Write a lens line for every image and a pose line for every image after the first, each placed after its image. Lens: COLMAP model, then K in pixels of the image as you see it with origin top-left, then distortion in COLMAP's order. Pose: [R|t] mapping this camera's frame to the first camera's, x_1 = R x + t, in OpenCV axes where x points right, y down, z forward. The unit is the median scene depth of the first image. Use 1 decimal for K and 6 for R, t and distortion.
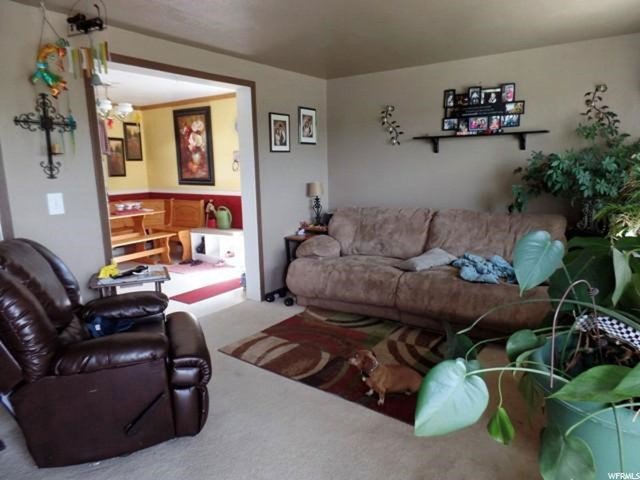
lens RADIAL K [[437.1, 0, 321.2], [0, 437.1, 239.2], [0, 0, 1]] dist [0.006595, 0.000427]
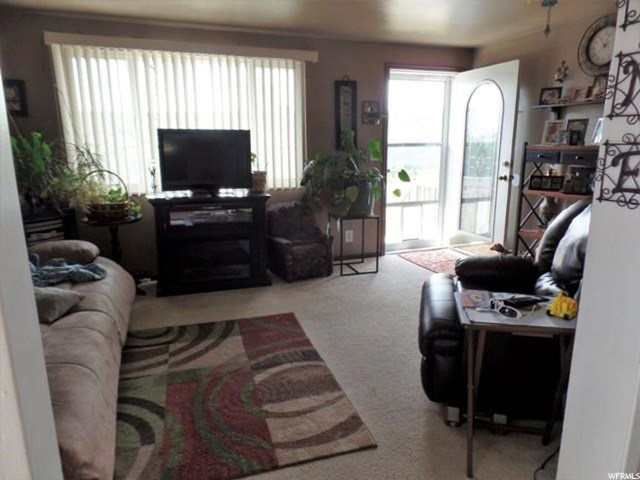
lens RADIAL K [[437.1, 0, 319.3], [0, 437.1, 238.3], [0, 0, 1]] dist [0.006595, 0.000427]
pose [[-0.814841, -0.106462, 0.569824, -0.378529], [0.120895, 0.930165, 0.346665, -0.174349], [-0.566938, 0.351366, -0.745066, 1.086247]]
